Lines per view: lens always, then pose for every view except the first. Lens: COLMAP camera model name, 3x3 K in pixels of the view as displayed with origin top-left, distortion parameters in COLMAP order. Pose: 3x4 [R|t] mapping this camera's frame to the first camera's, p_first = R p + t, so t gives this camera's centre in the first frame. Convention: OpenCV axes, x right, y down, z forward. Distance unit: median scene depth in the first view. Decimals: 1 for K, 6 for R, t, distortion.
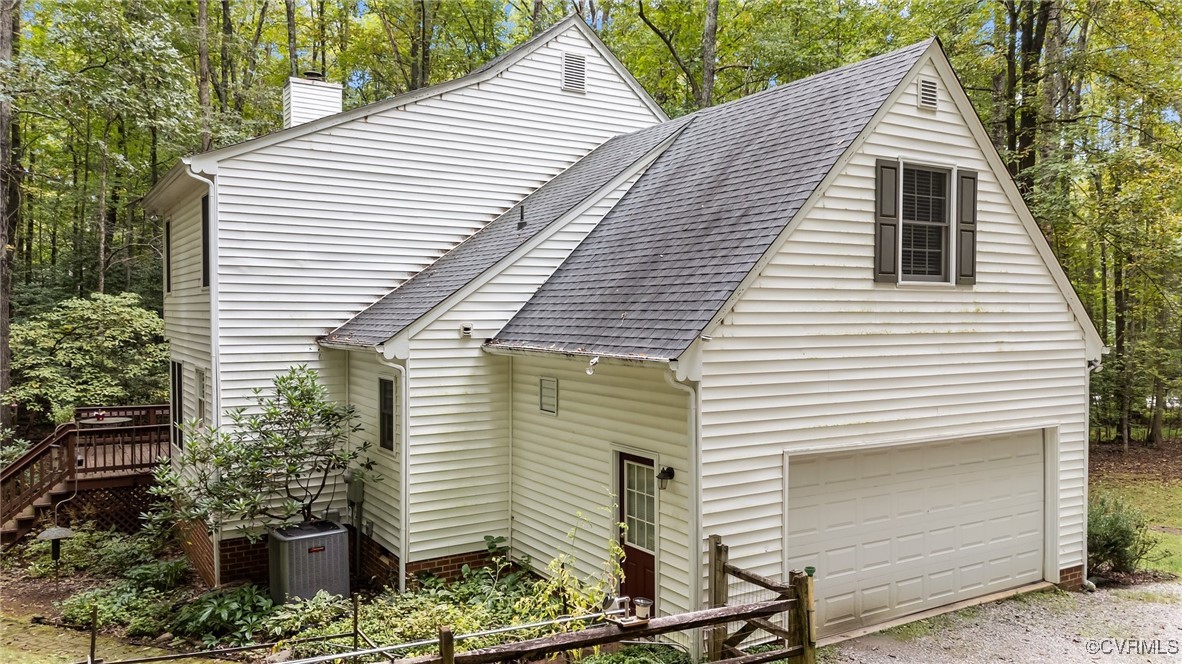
lens RADIAL K [[869.4, 0, 602.2], [0, 869.4, 327.8], [0, 0, 1]] dist [0.057530, -0.058624]
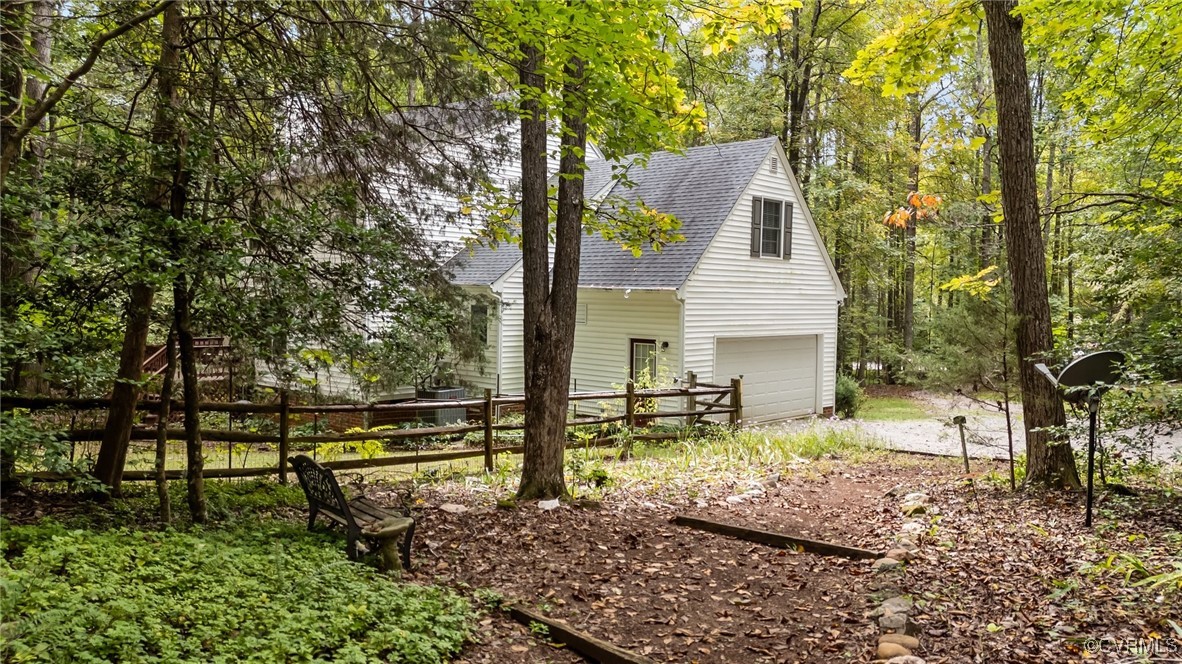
lens RADIAL K [[869.4, 0, 579.8], [0, 869.4, 332.2], [0, 0, 1]] dist [0.057530, -0.058624]
pose [[0.967651, 0.005822, 0.252224, -0.570746], [-0.013708, 0.999470, 0.029520, 0.068404], [-0.251919, -0.032022, 0.967218, -0.852388]]
